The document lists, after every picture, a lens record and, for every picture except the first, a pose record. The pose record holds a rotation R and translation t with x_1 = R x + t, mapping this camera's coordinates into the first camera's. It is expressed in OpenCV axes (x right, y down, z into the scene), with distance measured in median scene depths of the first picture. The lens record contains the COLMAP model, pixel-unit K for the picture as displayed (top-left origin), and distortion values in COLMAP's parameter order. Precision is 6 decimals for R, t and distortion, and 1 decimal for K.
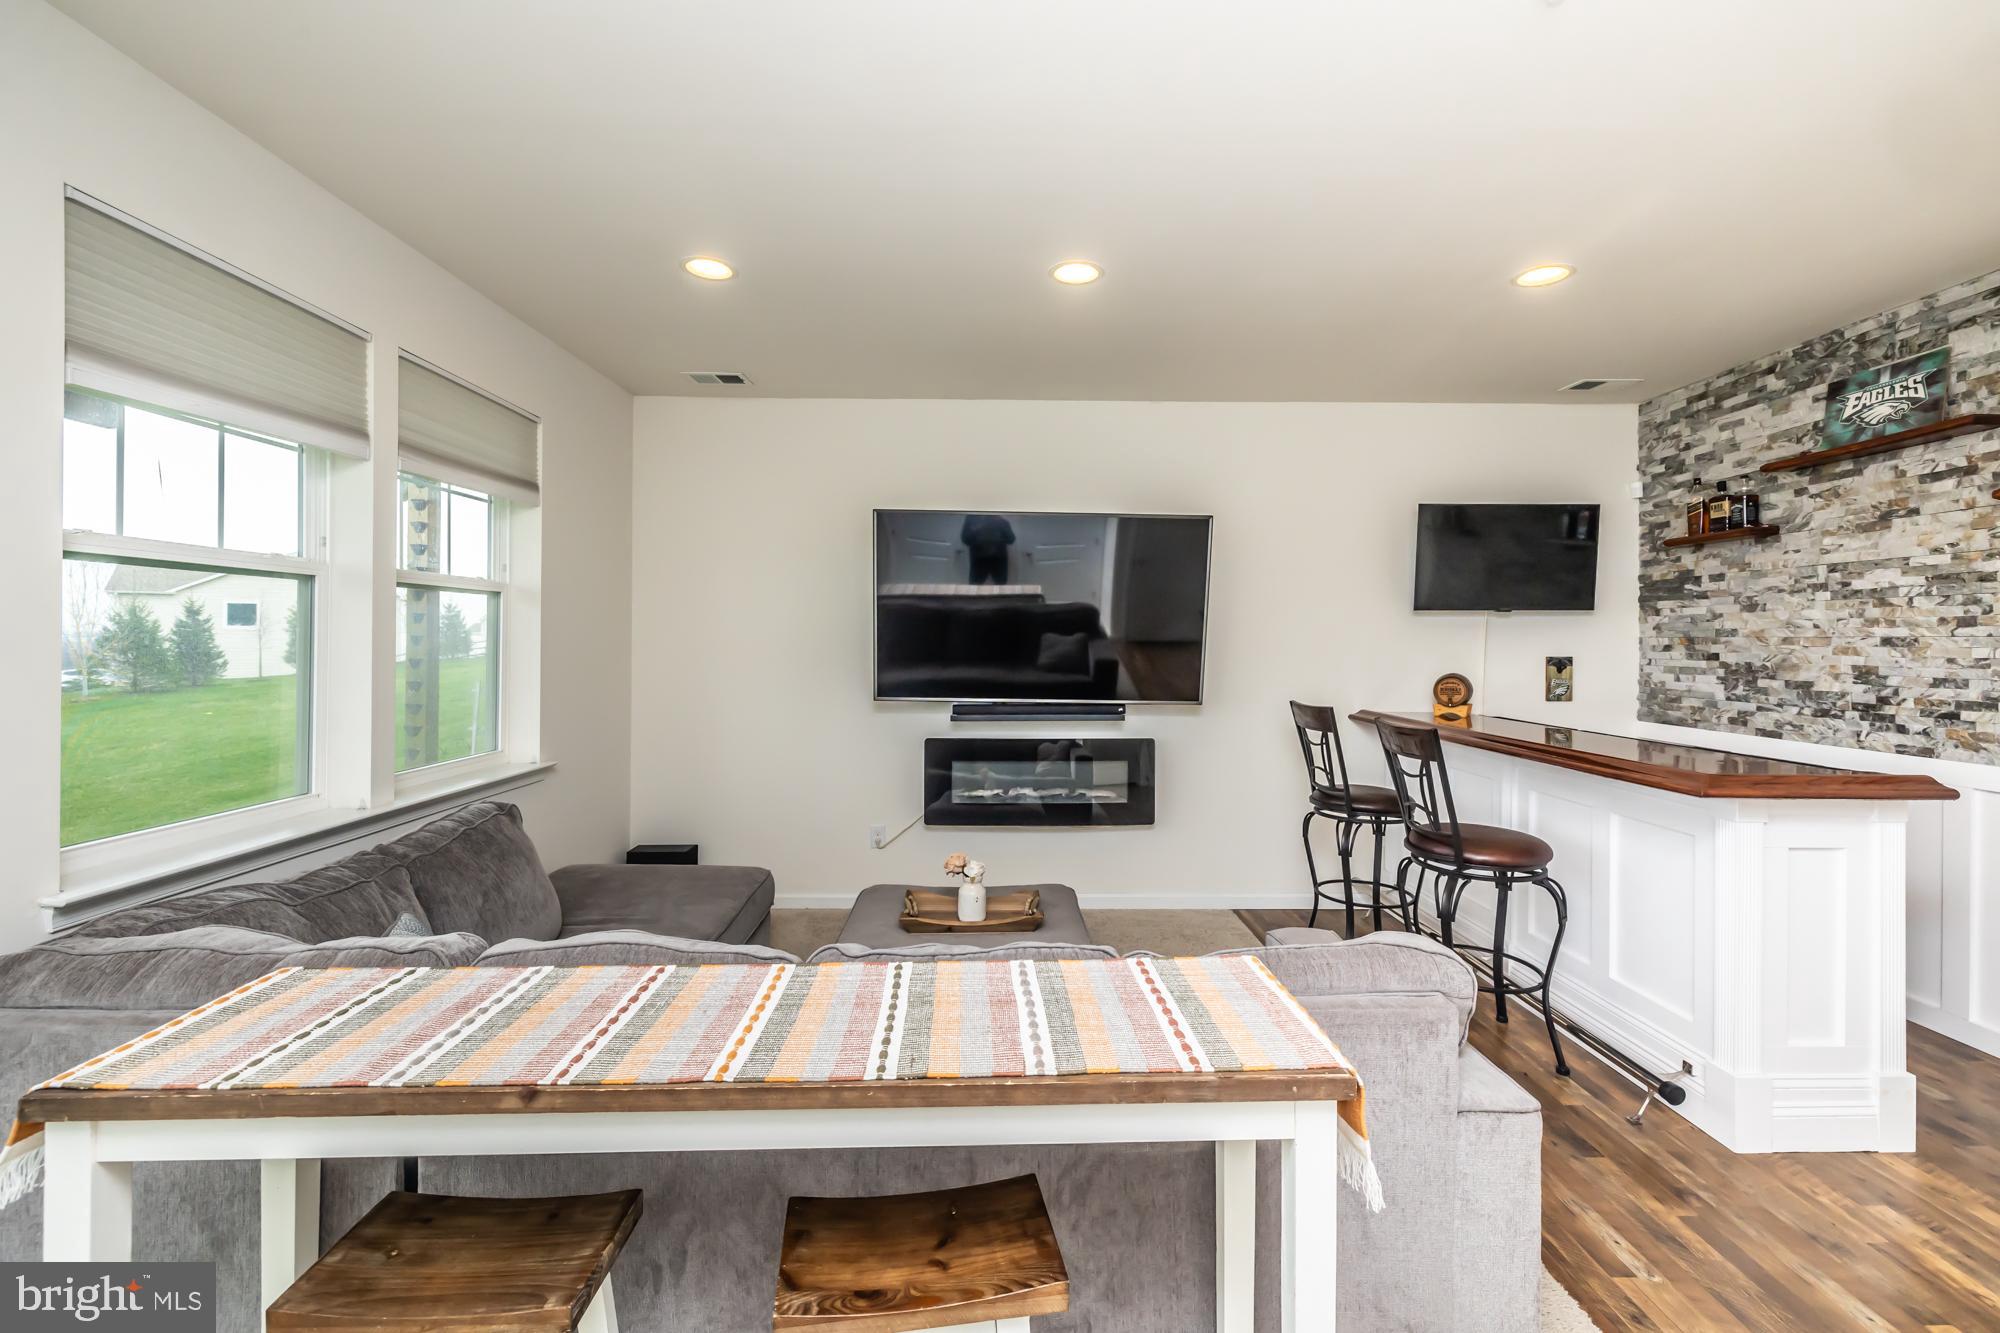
lens RADIAL K [[854.5, 0, 1009.0], [0, 854.5, 638.6], [0, 0, 1]] dist [-0.000487, -0.000426]
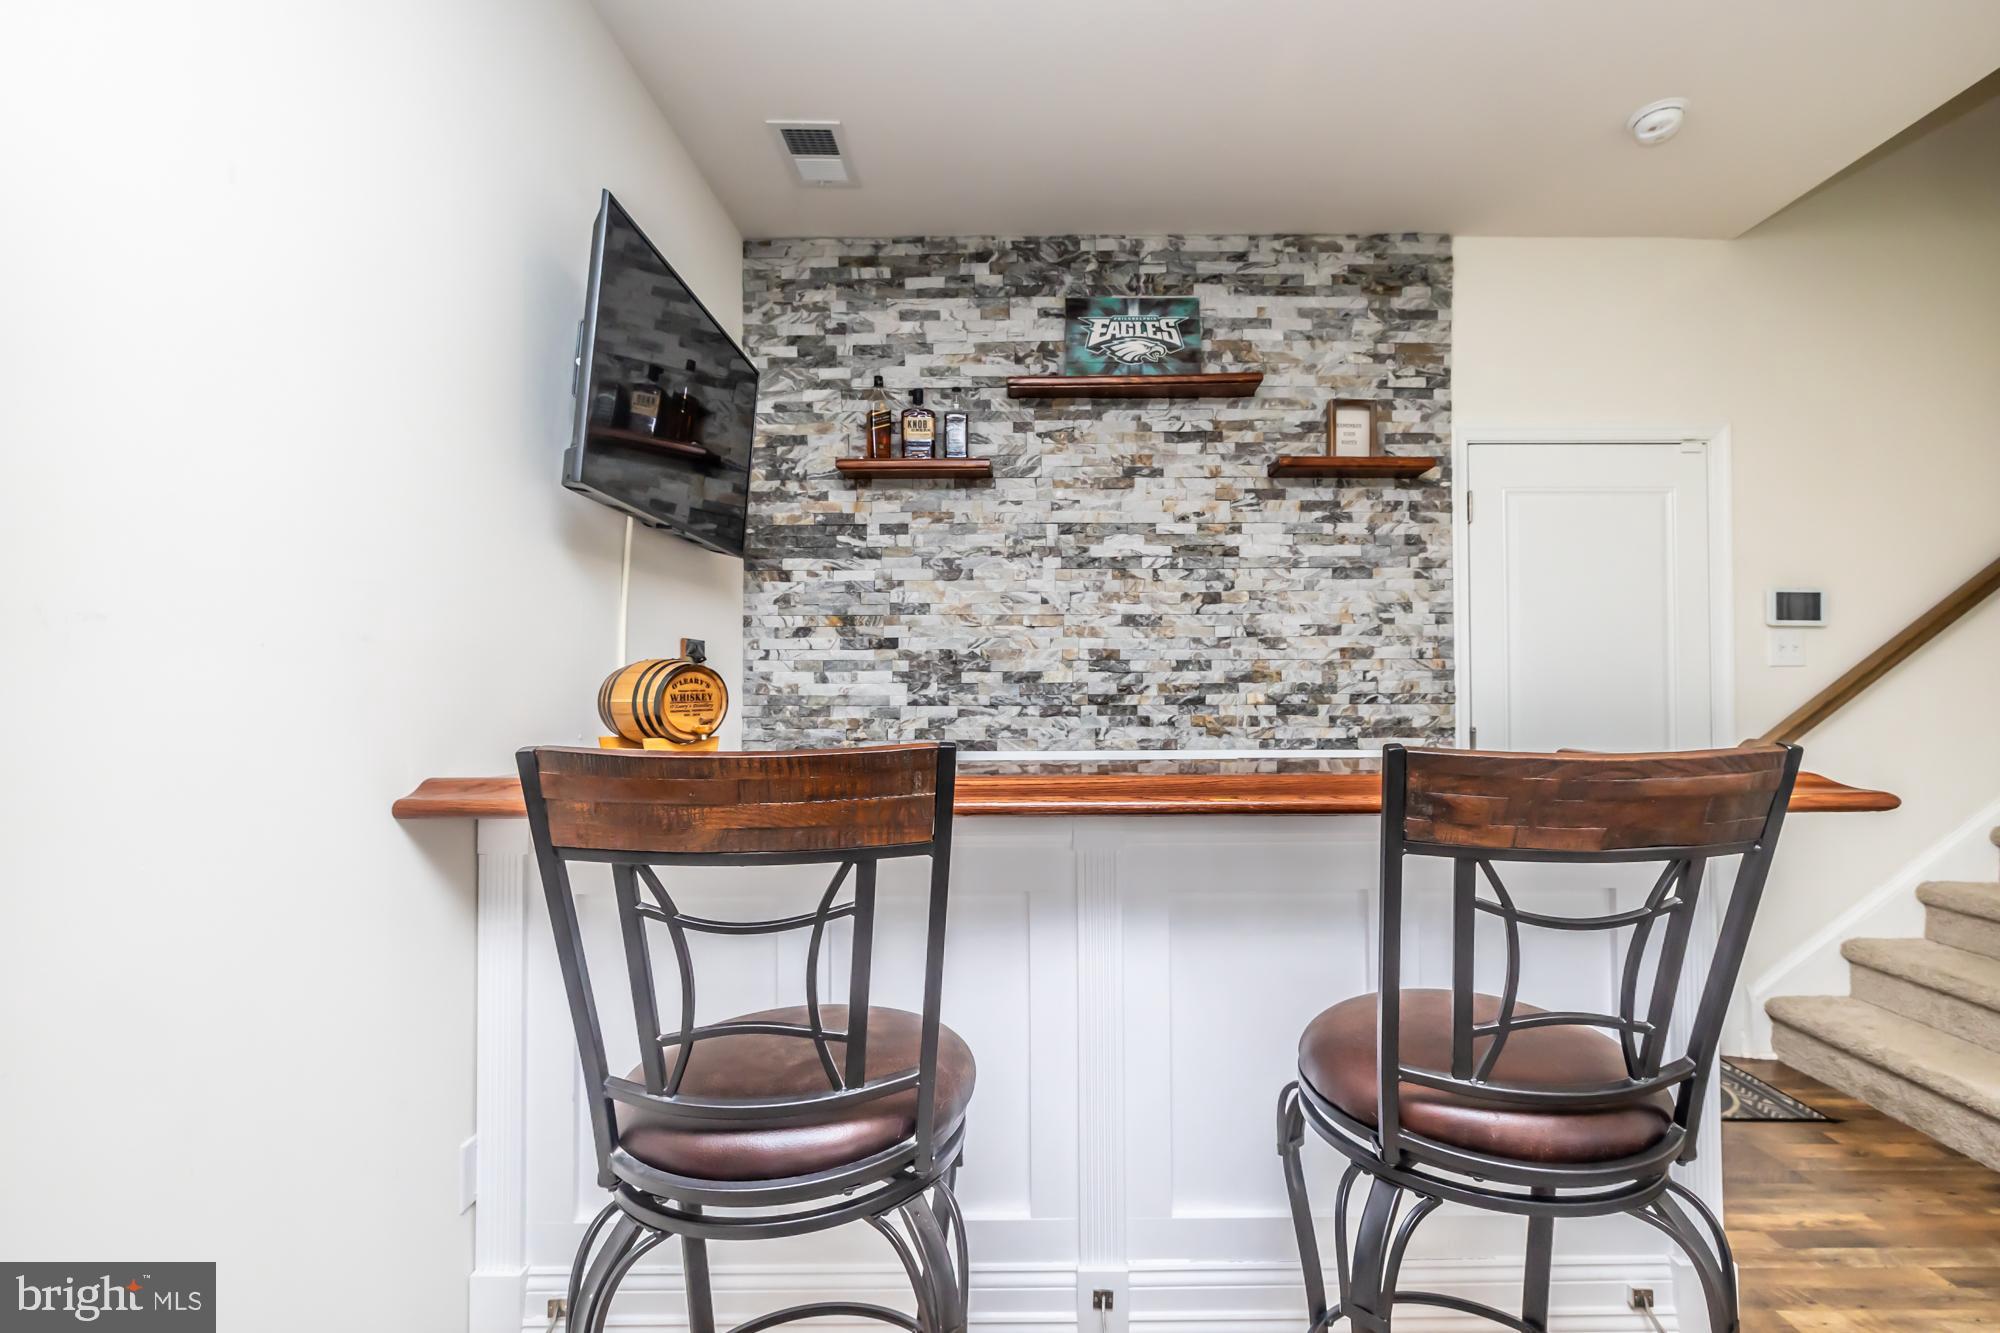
lens RADIAL K [[877.1, 0, 1036.4], [0, 877.1, 670.2], [0, 0, 1]] dist [-0.000501, -0.000006]
pose [[0.012194, 0.018011, 0.999763, 0.138031], [0.003445, 0.999831, -0.018054, 0.062319], [-0.999920, 0.003664, 0.012130, 0.976588]]
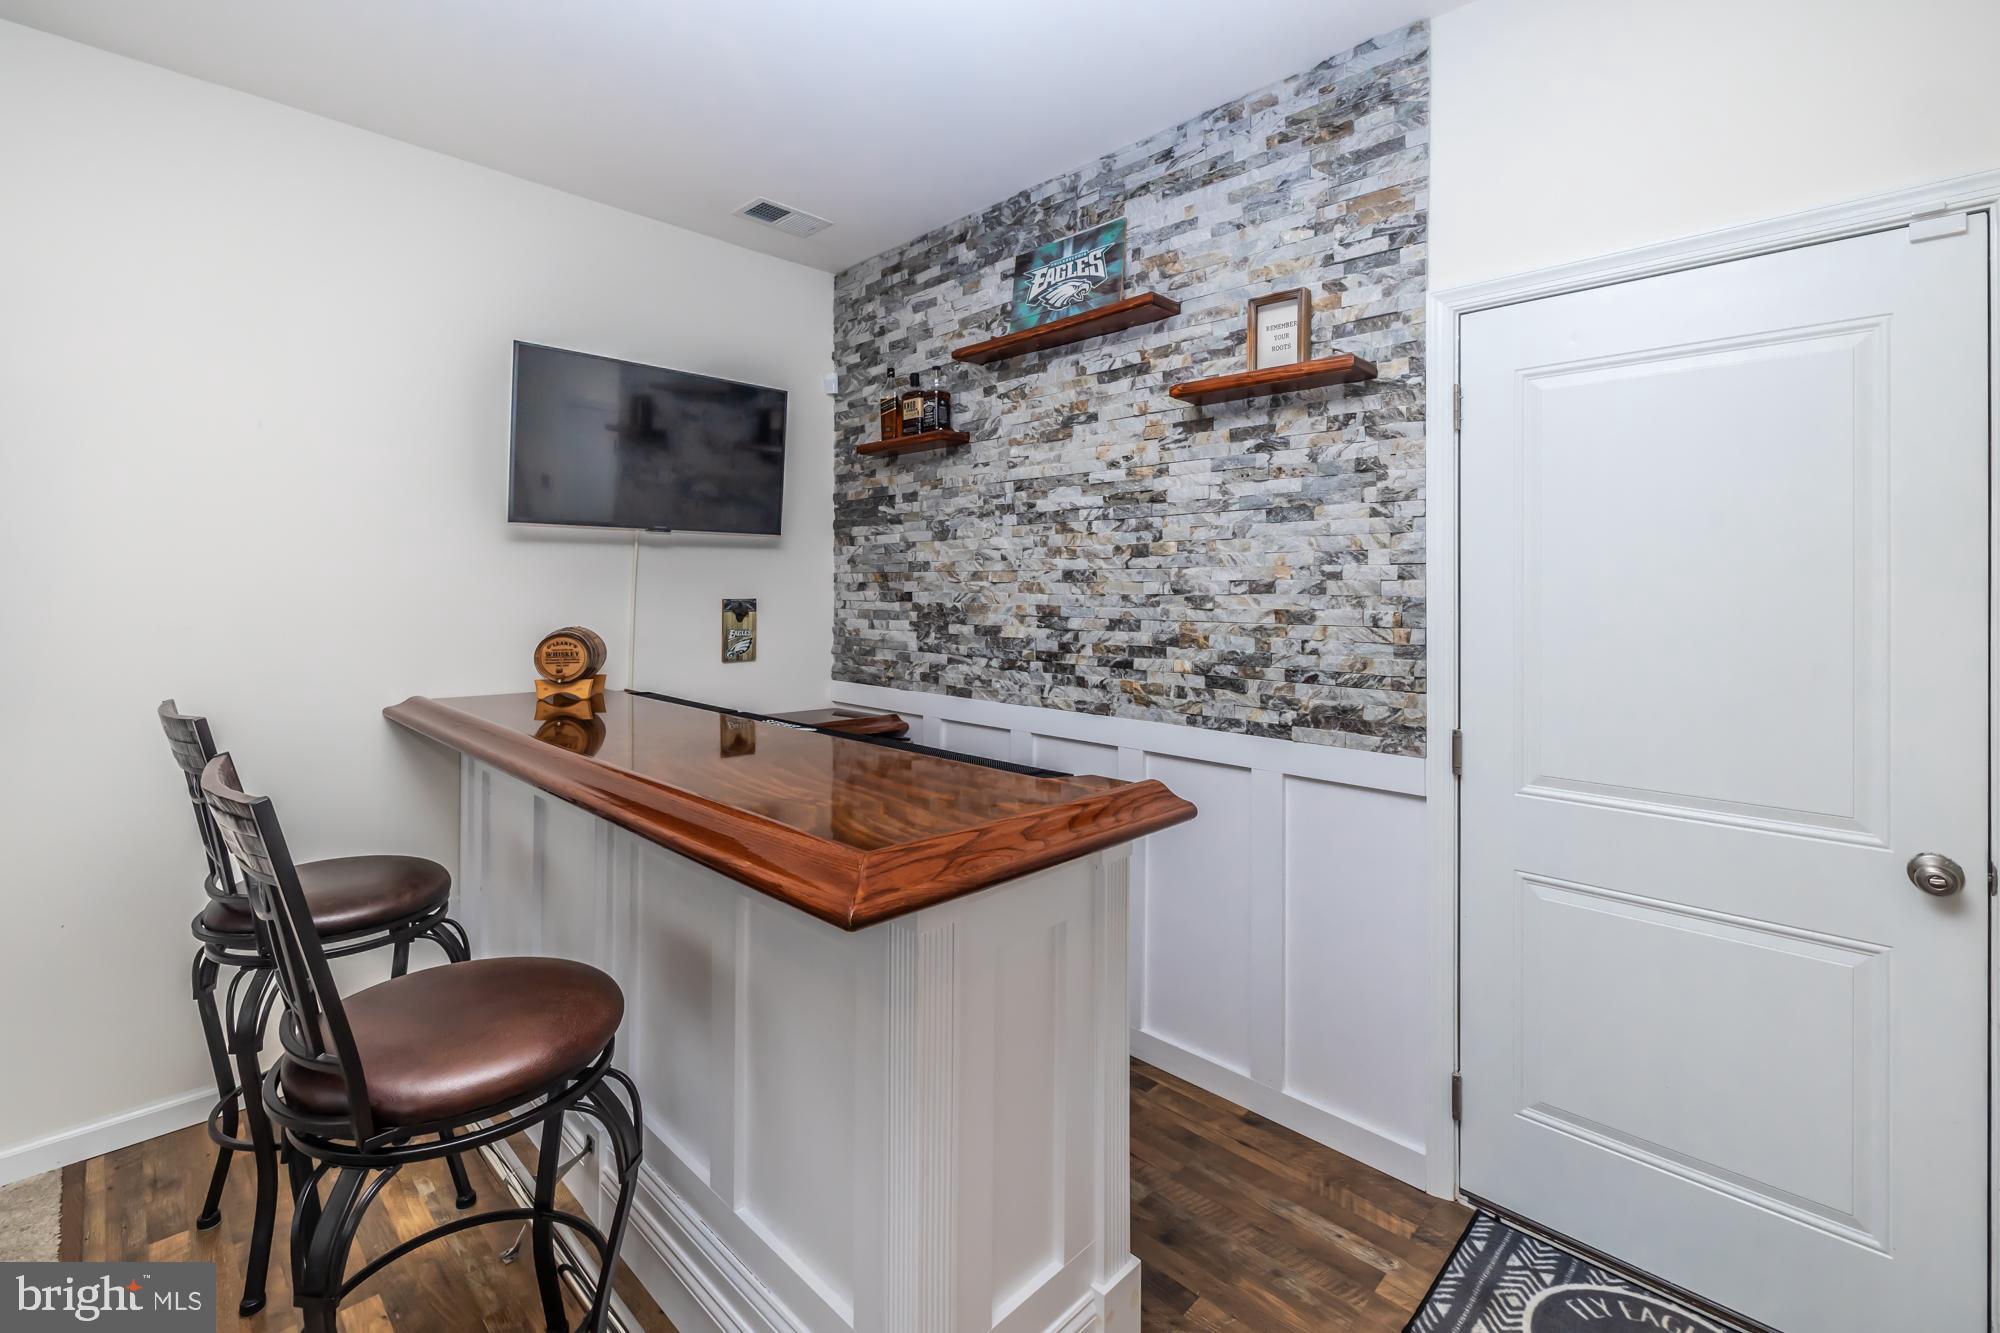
lens RADIAL K [[872.7, 0, 997.0], [0, 872.7, 585.5], [0, 0, 1]] dist [-0.001312, -0.000195]
pose [[0.712146, 0.002354, 0.702027, 0.353640], [-0.002397, 0.999997, -0.000921, 0.012556], [-0.702027, -0.001027, 0.712150, 0.407486]]
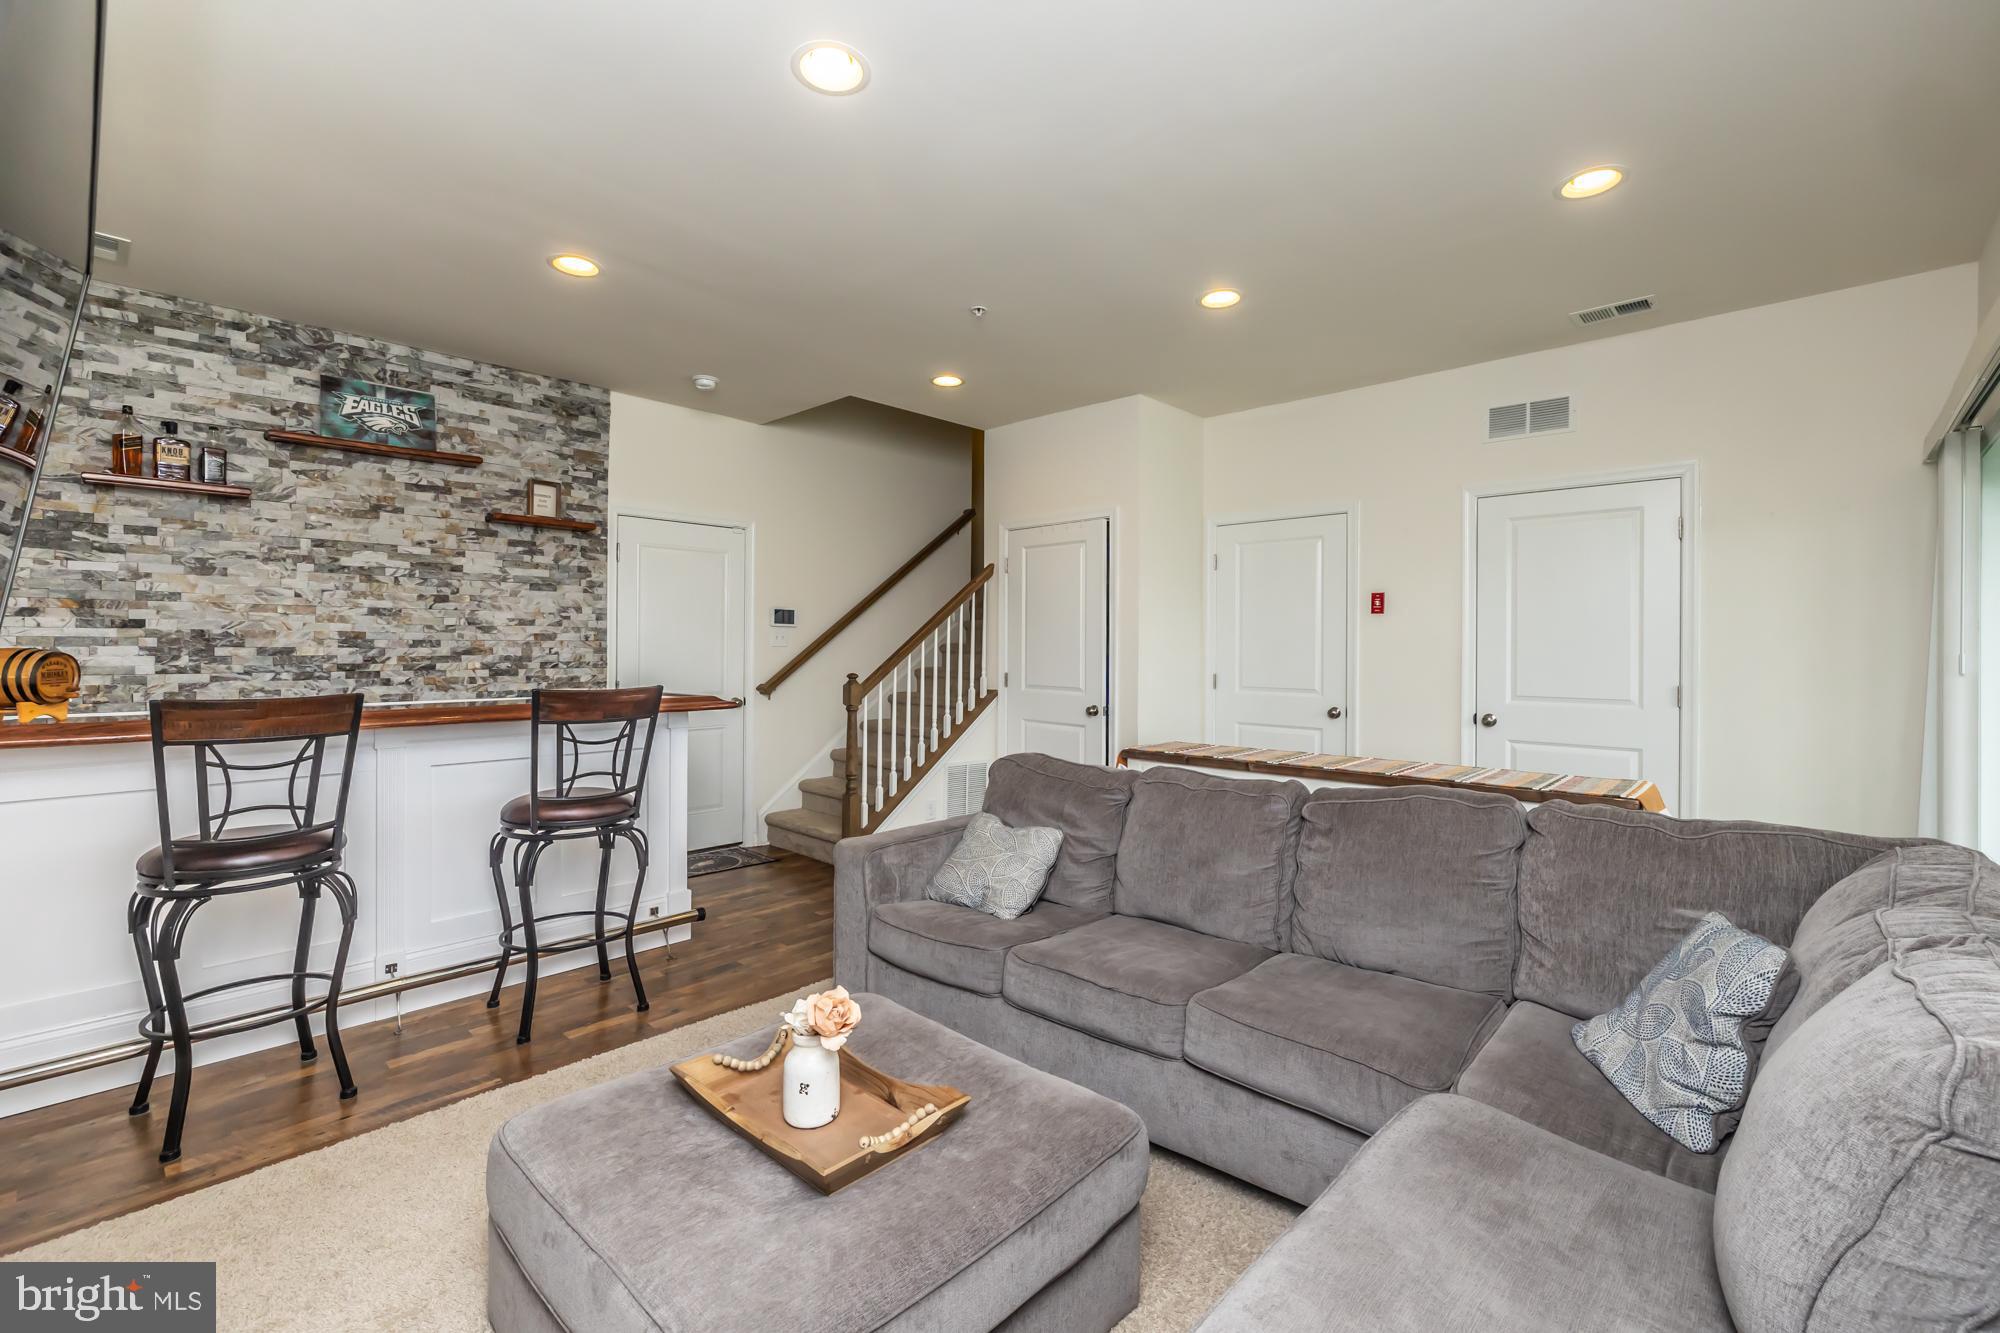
lens RADIAL K [[856.2, 0, 1005.1], [0, 856.2, 647.0], [0, 0, 1]] dist [0.000148, -0.000115]
pose [[-0.719180, -0.010941, 0.694737, -0.420742], [-0.009707, 0.999937, 0.005698, 0.034746], [-0.694756, -0.002646, -0.719241, 1.130290]]
